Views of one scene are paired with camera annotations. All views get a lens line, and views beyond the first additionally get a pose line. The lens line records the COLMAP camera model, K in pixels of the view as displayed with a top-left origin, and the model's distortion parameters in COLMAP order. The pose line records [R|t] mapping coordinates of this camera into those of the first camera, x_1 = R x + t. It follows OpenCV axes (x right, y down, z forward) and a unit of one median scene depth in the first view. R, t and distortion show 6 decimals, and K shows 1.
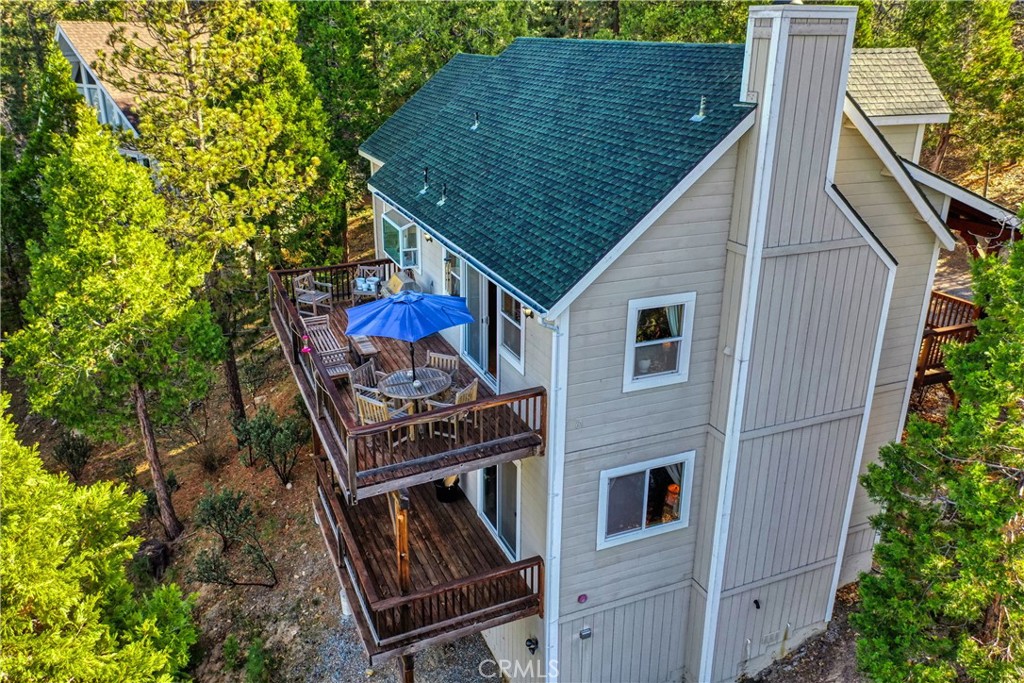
lens RADIAL K [[822.1, 0, 512.0], [0, 822.1, 341.5], [0, 0, 1]] dist [0.001623, 0.003409]
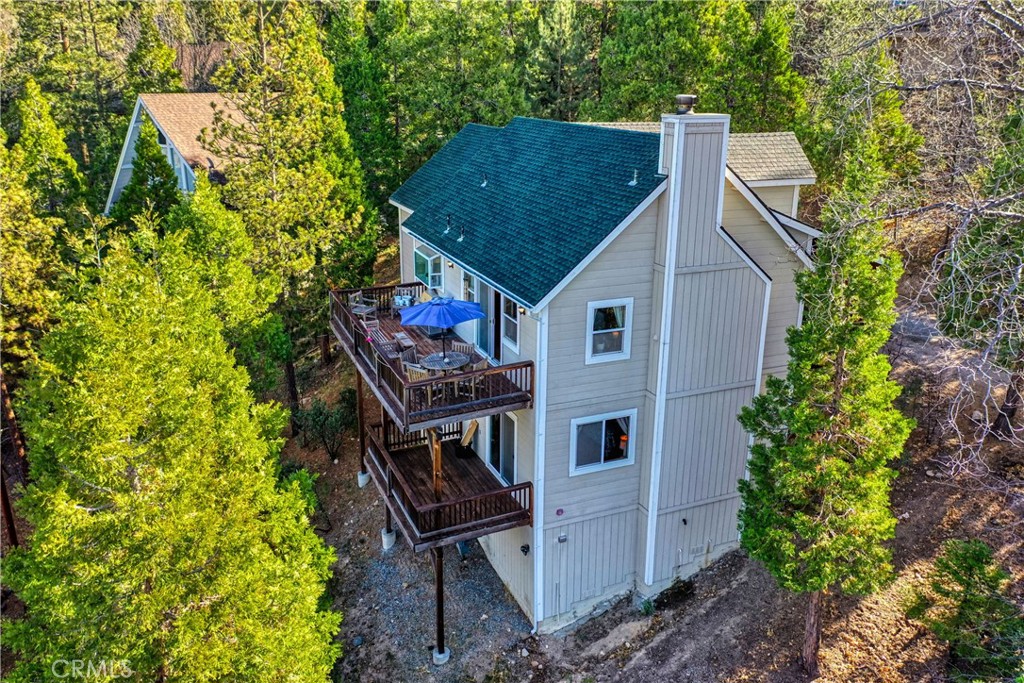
lens RADIAL K [[822.1, 0, 512.0], [0, 822.1, 341.5], [0, 0, 1]] dist [0.001623, 0.003409]
pose [[1.000000, 0.000523, 0.000196, 0.001418], [-0.000512, 0.998722, -0.050545, 0.083710], [-0.000222, 0.050544, 0.998722, -0.431980]]
